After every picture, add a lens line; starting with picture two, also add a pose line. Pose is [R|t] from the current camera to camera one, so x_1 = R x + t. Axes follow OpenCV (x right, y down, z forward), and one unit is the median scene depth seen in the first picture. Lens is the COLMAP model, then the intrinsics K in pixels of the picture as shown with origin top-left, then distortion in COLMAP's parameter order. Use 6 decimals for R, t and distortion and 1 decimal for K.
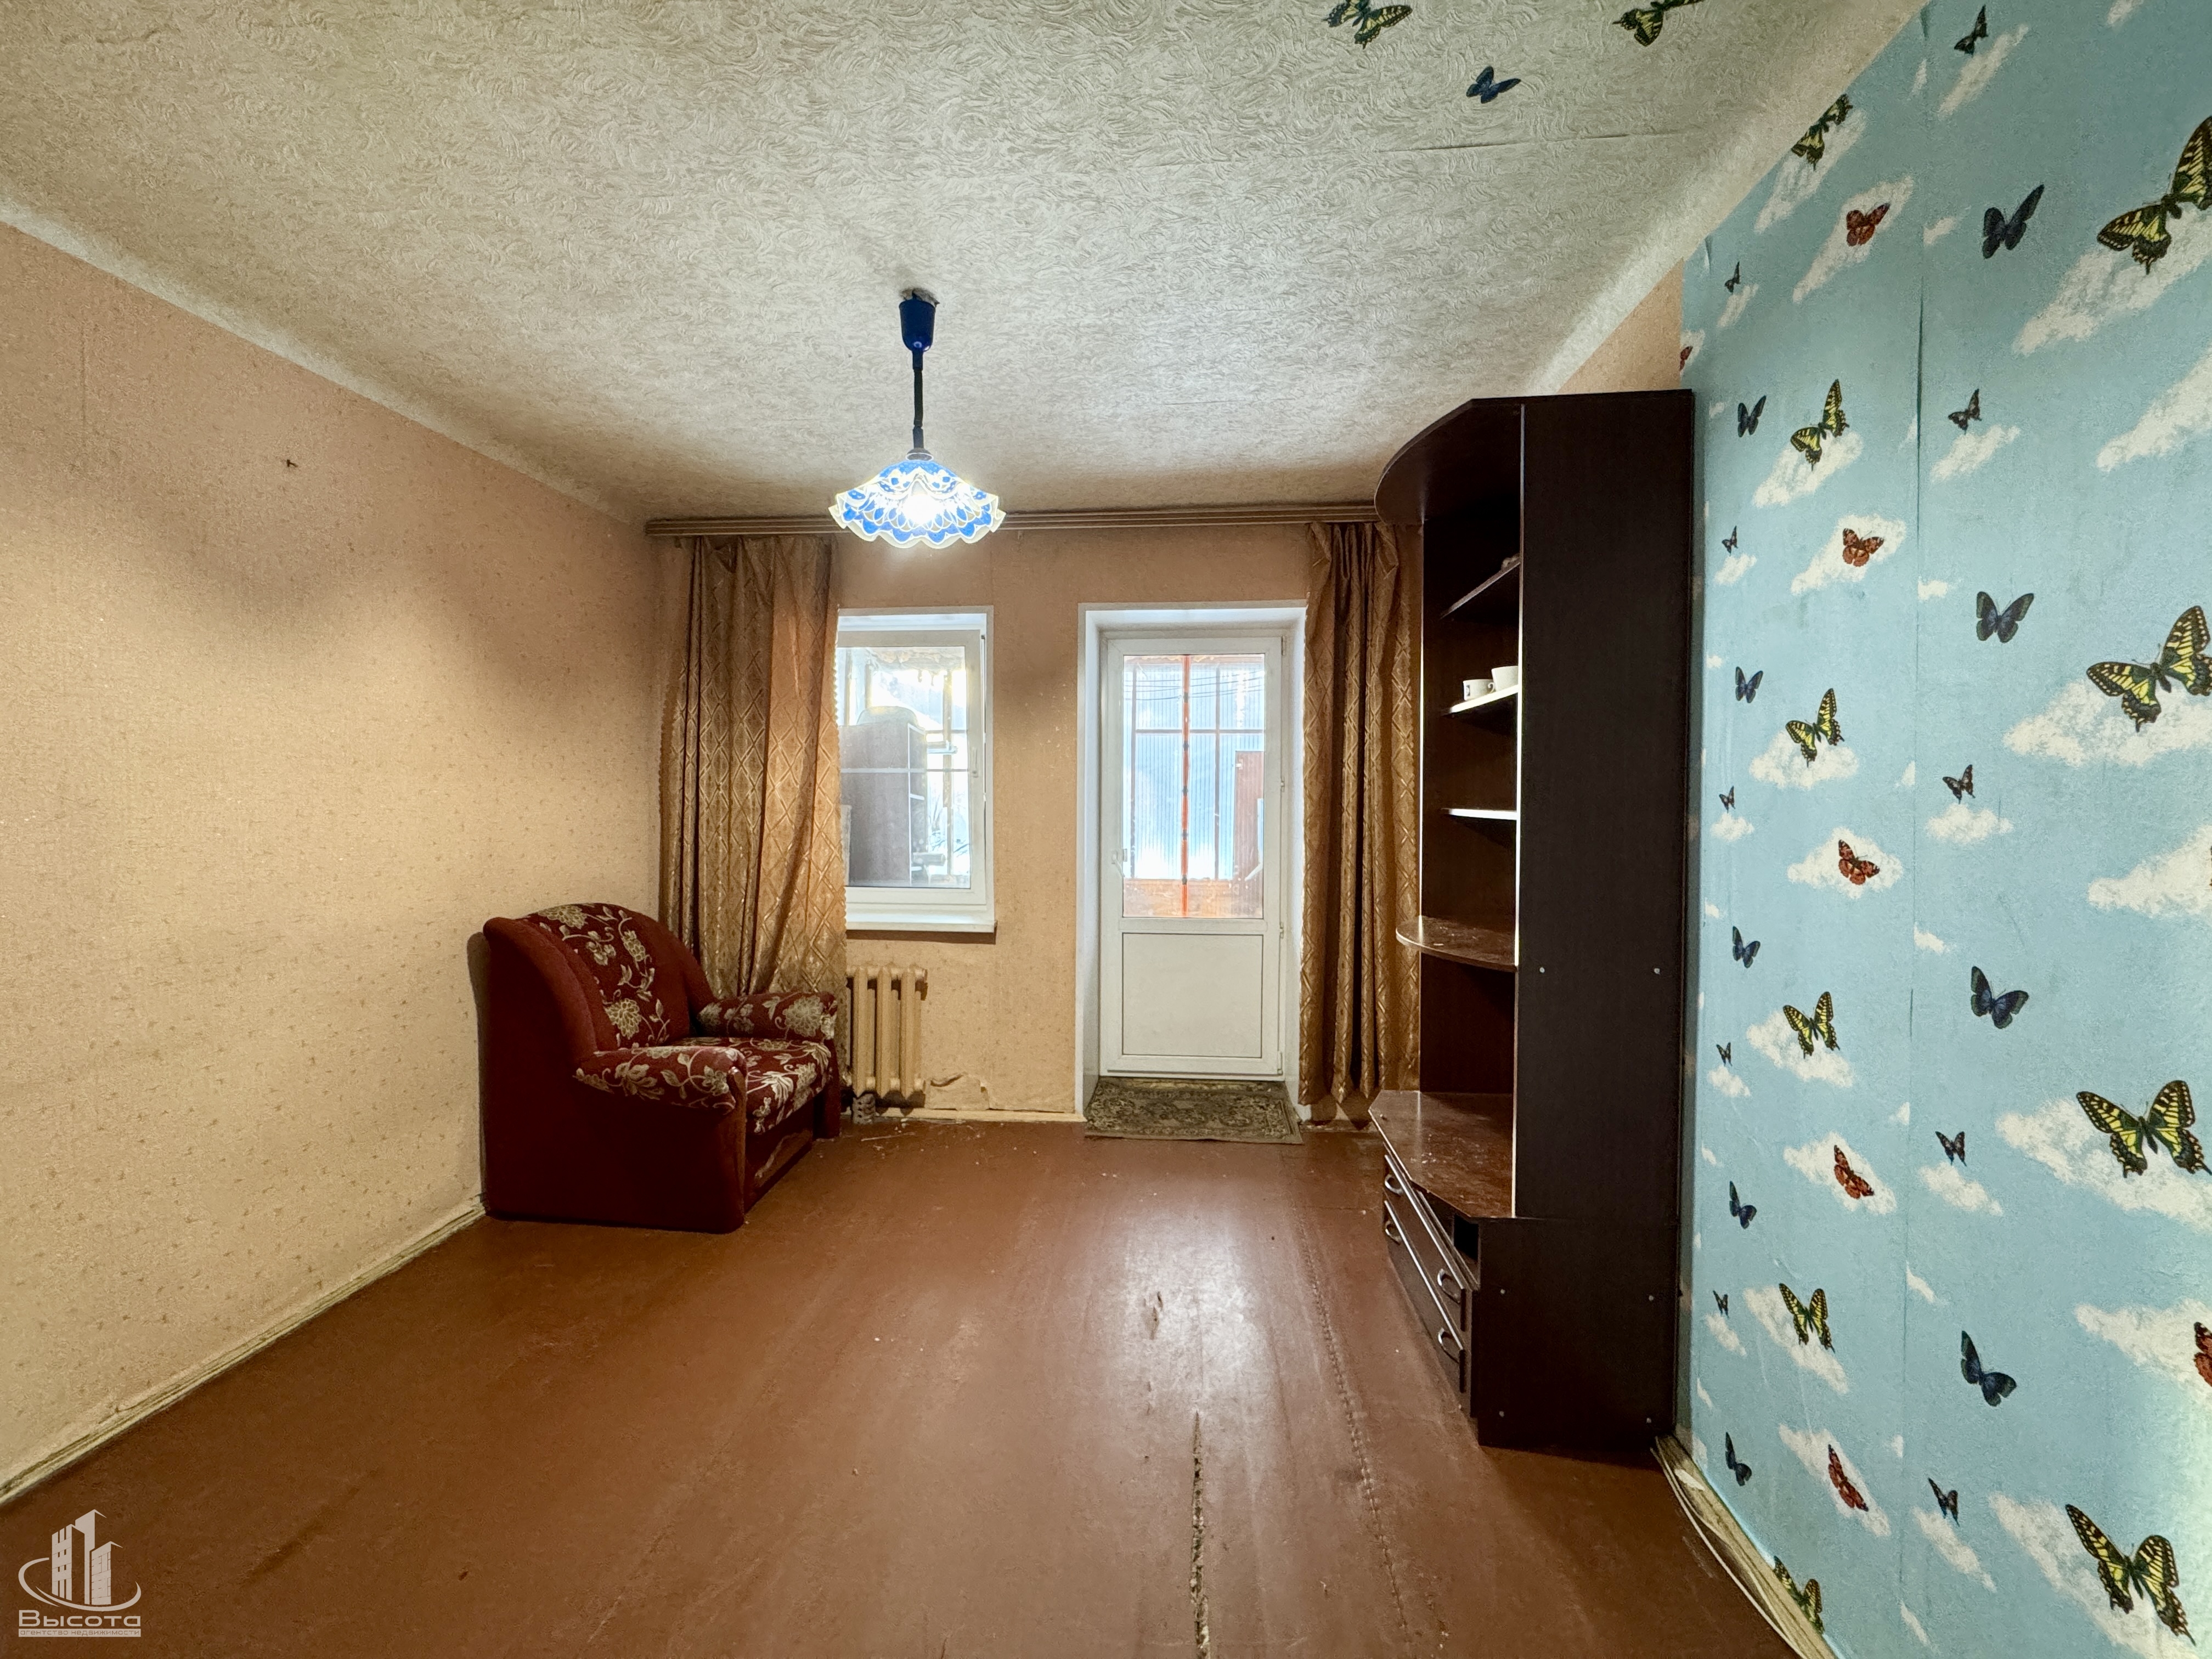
lens RADIAL K [[879.8, 0, 1106.0], [0, 879.8, 829.5], [0, 0, 1]] dist [-0.037509, -0.000114]
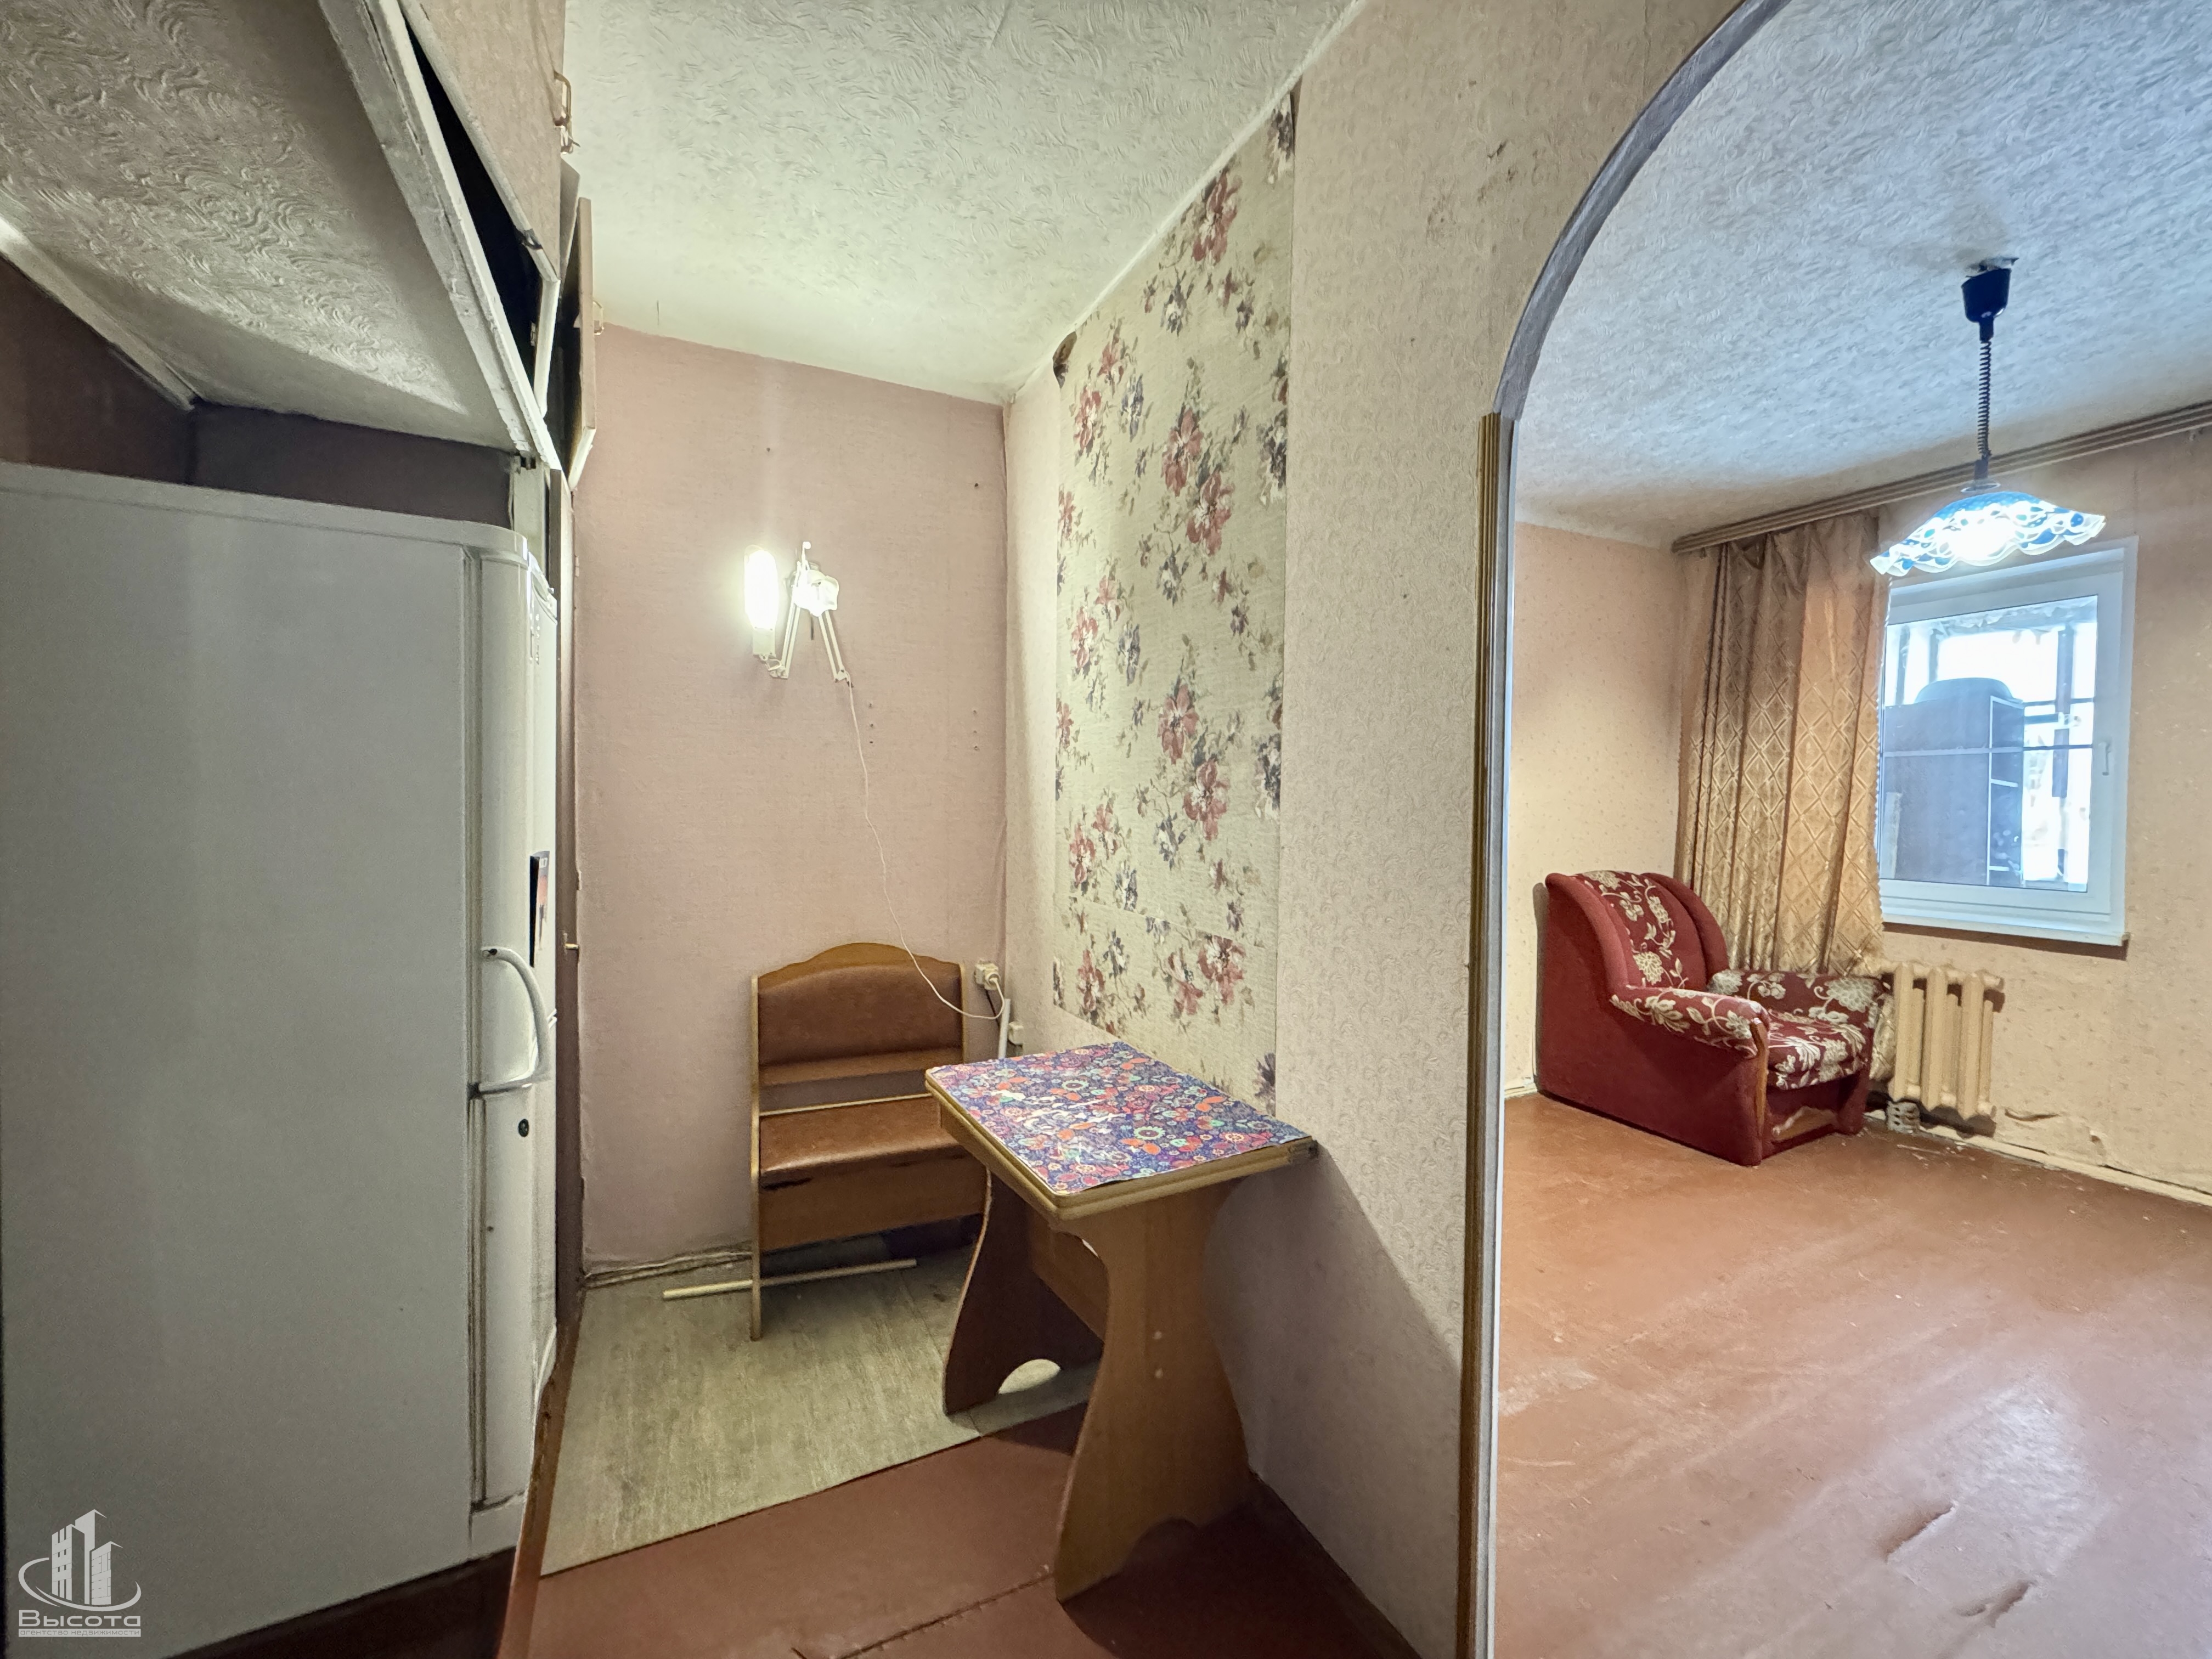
lens RADIAL K [[901.4, 0, 1106.0], [0, 901.4, 829.5], [0, 0, 1]] dist [-0.010770, 0.006441]
pose [[0.535196, 0.026317, -0.844318, 0.072422], [-0.022034, 0.999609, 0.017191, 0.017466], [0.844440, 0.009403, 0.535567, -0.246807]]
